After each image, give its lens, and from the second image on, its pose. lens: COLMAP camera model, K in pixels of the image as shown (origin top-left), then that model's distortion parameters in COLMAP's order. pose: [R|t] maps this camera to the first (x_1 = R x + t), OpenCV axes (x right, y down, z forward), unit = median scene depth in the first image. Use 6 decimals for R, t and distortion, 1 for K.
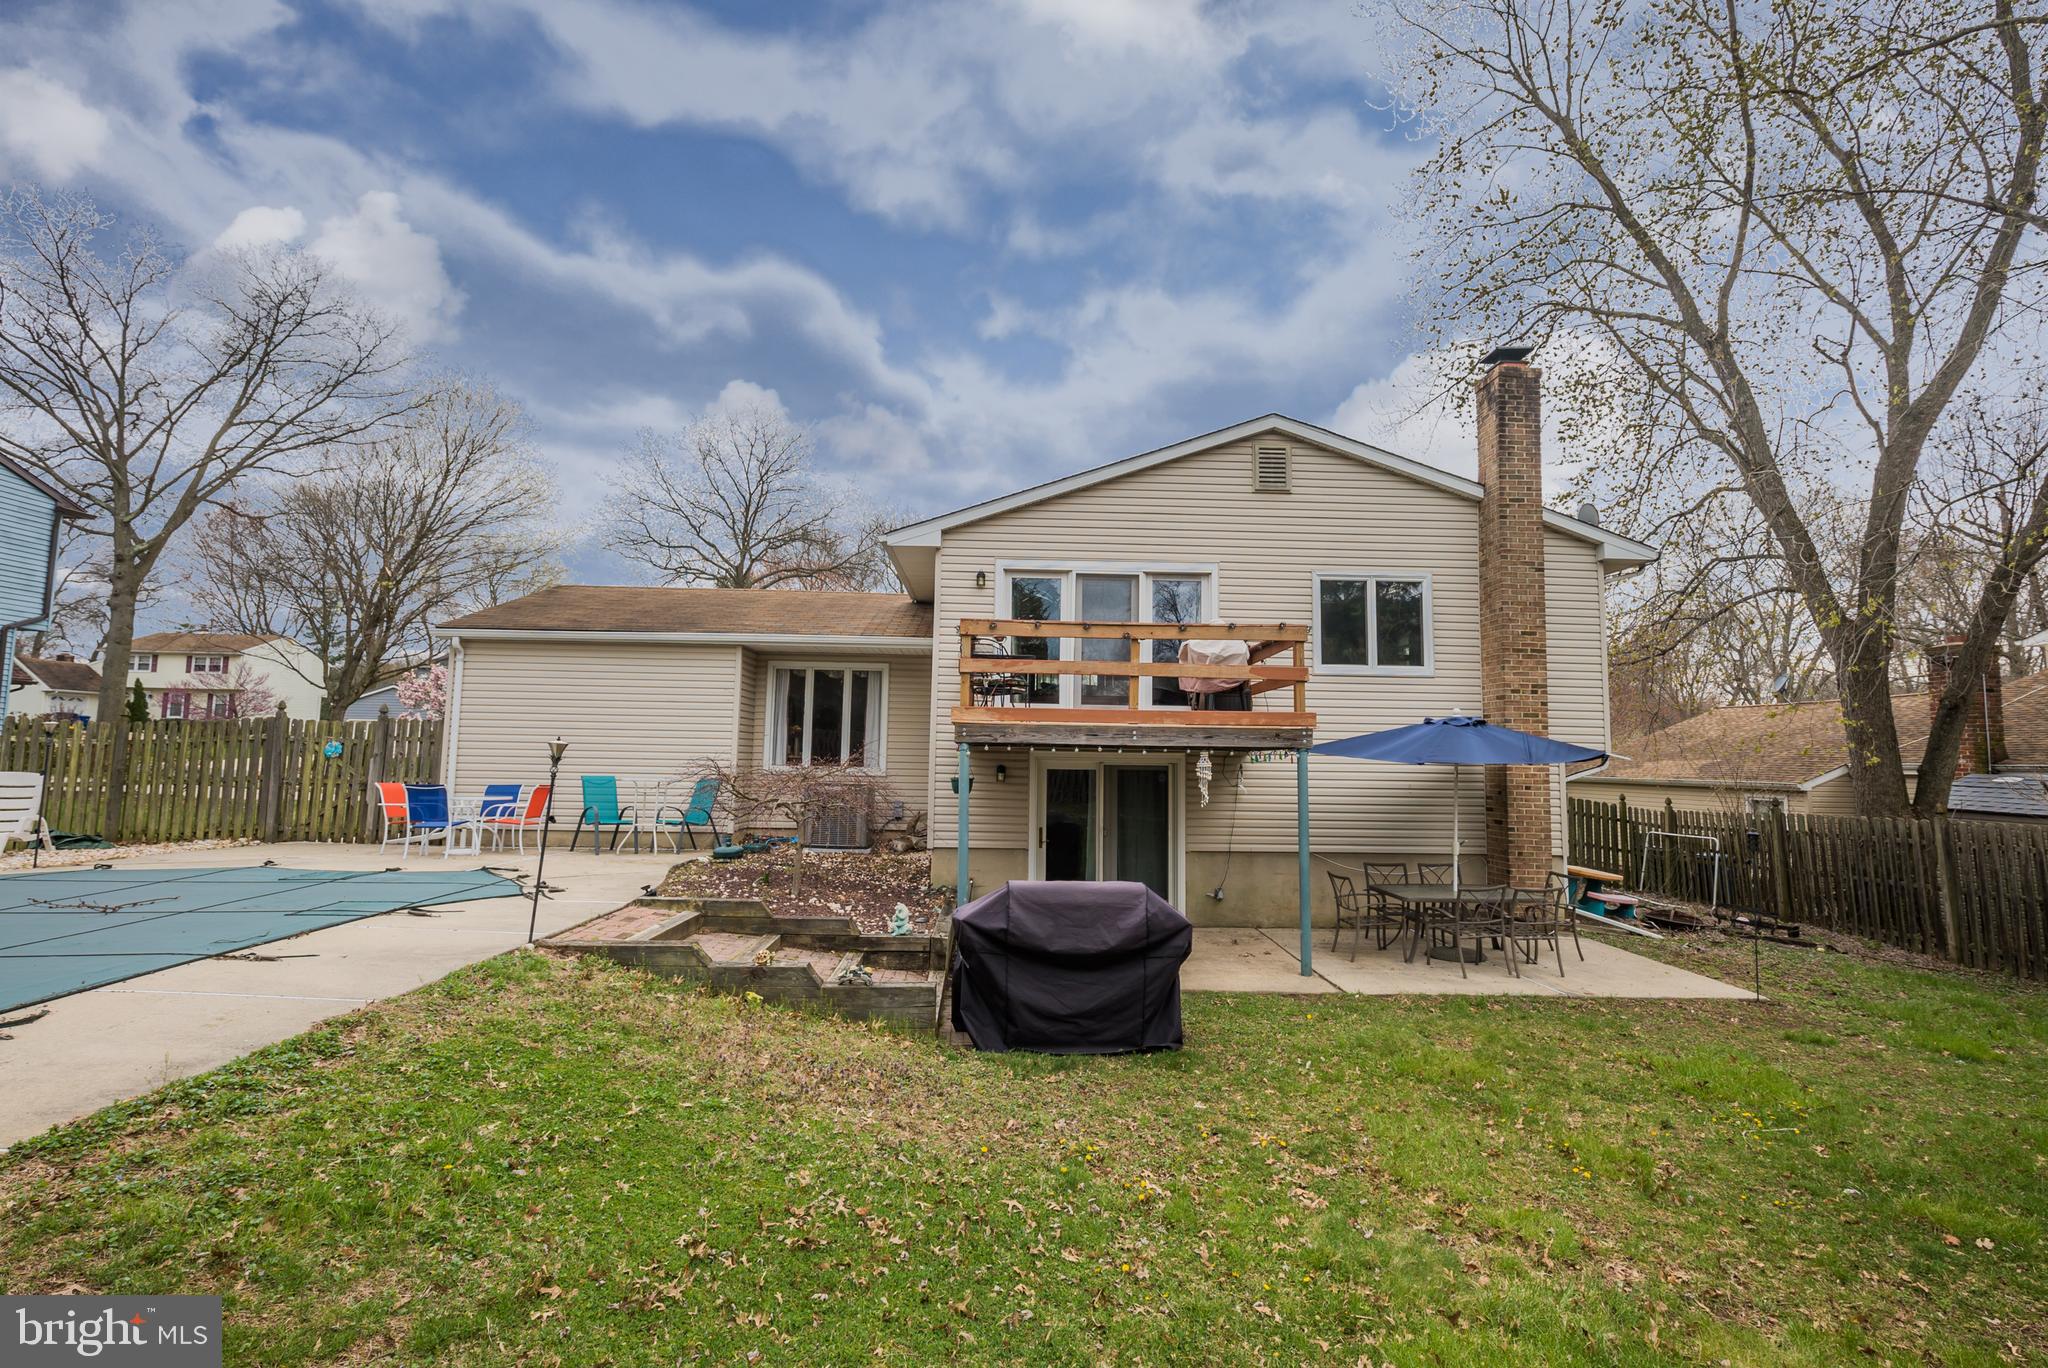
lens RADIAL K [[920.0, 0, 1022.7], [0, 920.0, 682.1], [0, 0, 1]] dist [-0.001027, -0.001284]
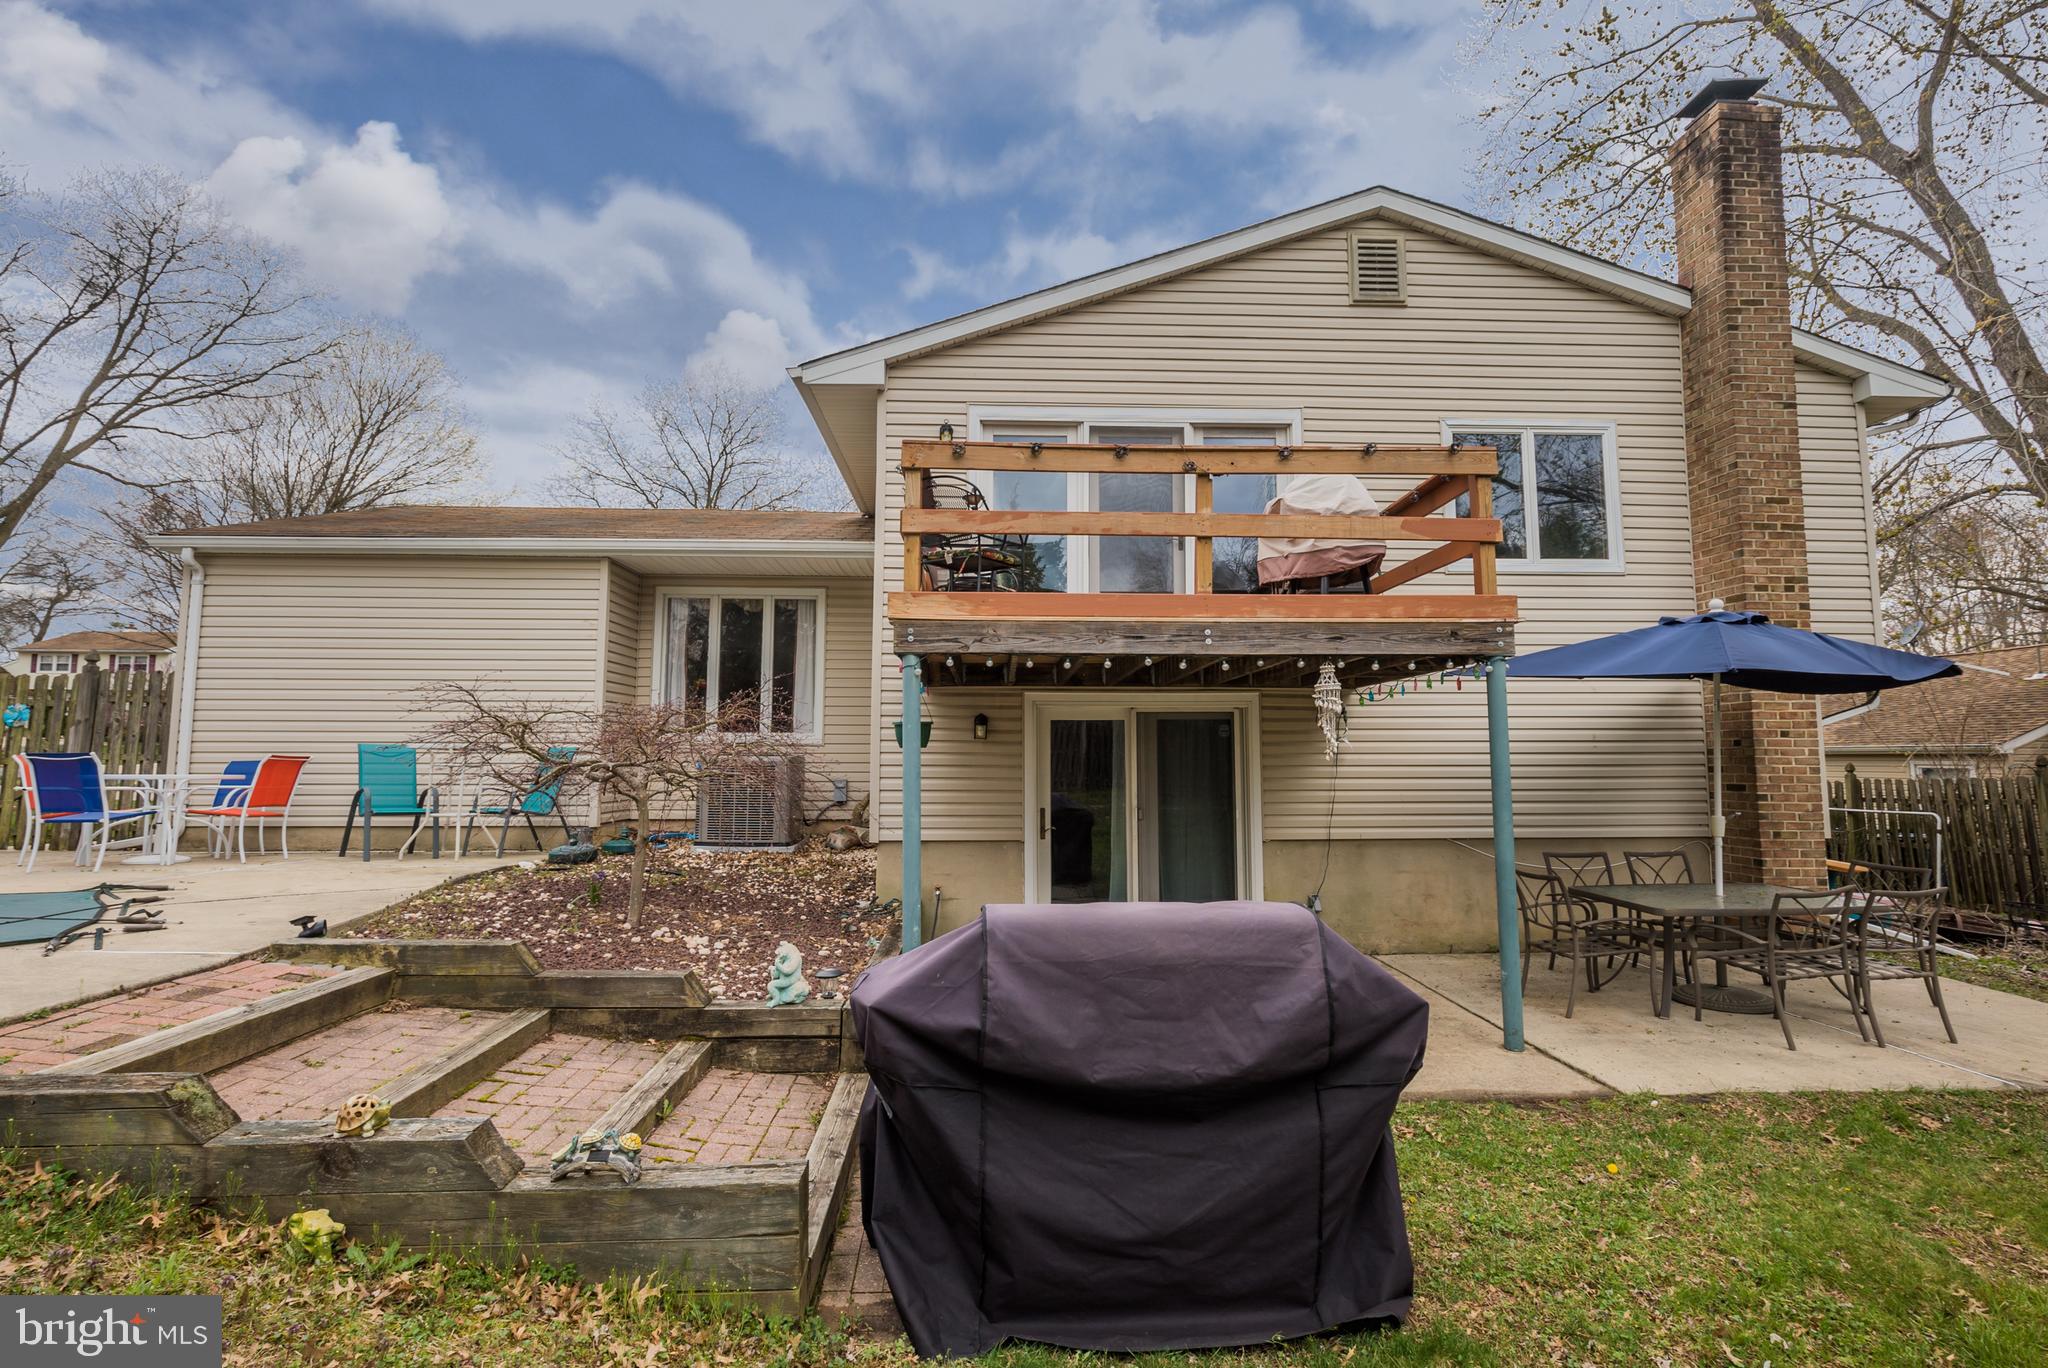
lens RADIAL K [[920.0, 0, 1027.9], [0, 920.0, 679.1], [0, 0, 1]] dist [-0.001027, -0.001284]
pose [[0.999739, -0.013828, 0.018172, -0.001166], [0.013877, 0.999900, -0.002546, 0.066670], [-0.018135, 0.002798, 0.999832, 0.338408]]
